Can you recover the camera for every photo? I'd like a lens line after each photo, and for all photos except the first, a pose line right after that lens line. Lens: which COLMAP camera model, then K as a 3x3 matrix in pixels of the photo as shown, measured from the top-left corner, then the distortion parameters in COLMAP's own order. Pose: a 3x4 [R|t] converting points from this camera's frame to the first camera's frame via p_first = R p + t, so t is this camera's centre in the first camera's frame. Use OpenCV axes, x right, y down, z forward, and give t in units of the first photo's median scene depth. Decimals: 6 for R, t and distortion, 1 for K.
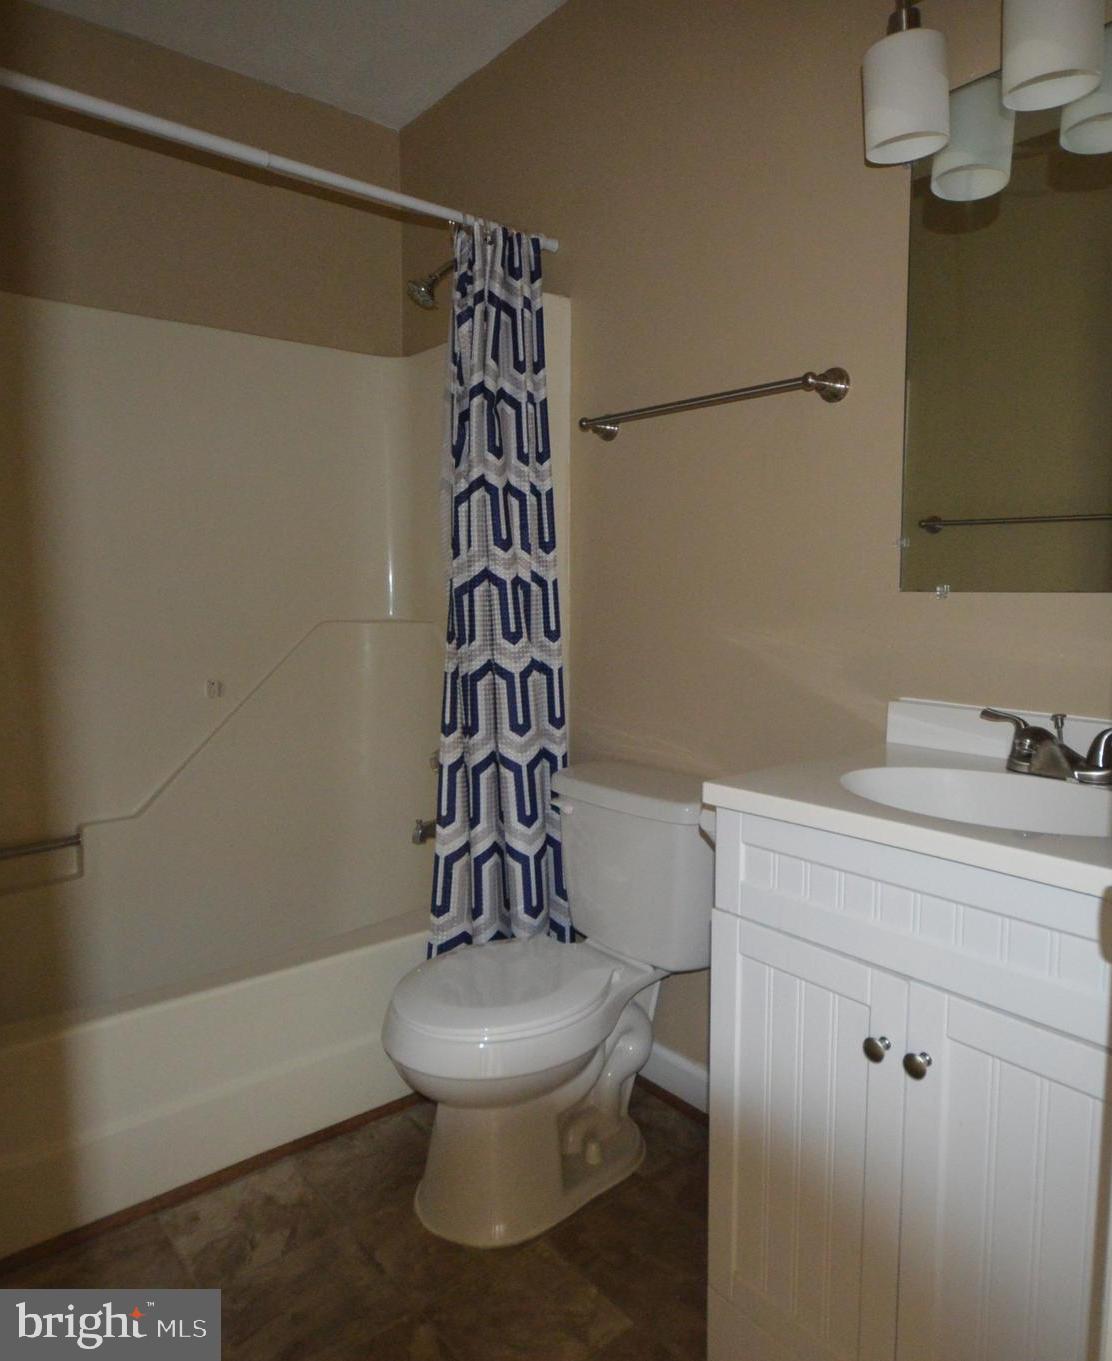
lens RADIAL K [[912.2, 0, 603.4], [0, 912.2, 685.7], [0, 0, 1]] dist [-0.019562, 0.013684]
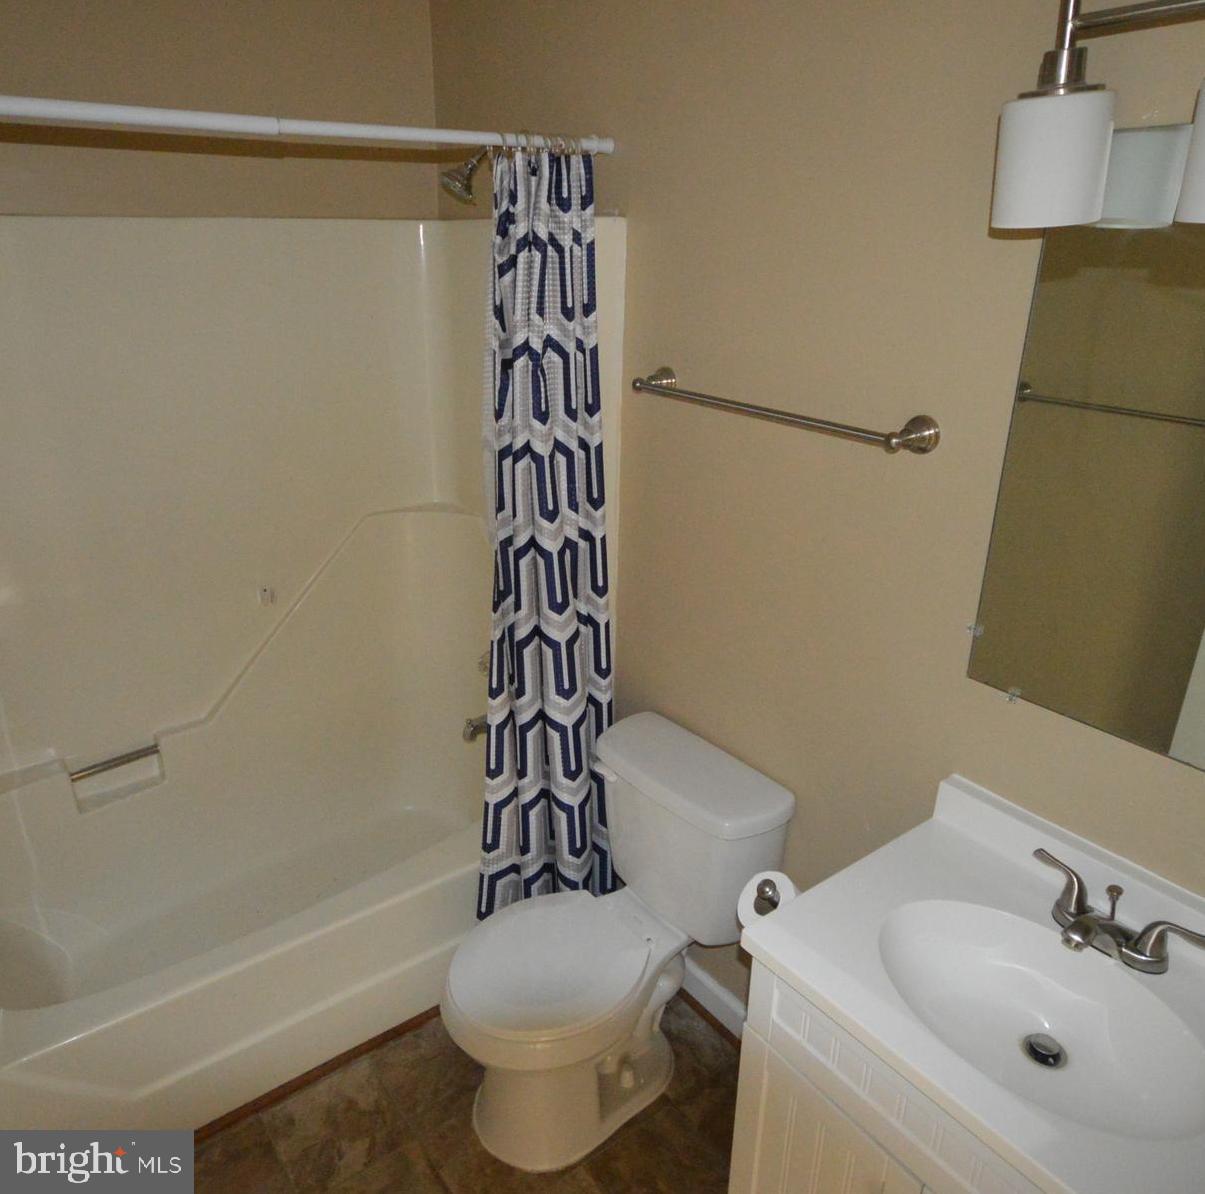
lens RADIAL K [[905.7, 0, 577.8], [0, 905.7, 599.7], [0, 0, 1]] dist [-0.024531, 0.020990]
pose [[0.996651, 0.031365, -0.075517, -0.006050], [-0.009562, 0.961878, 0.273313, -0.327464], [0.081210, -0.271676, 0.958956, 0.069528]]
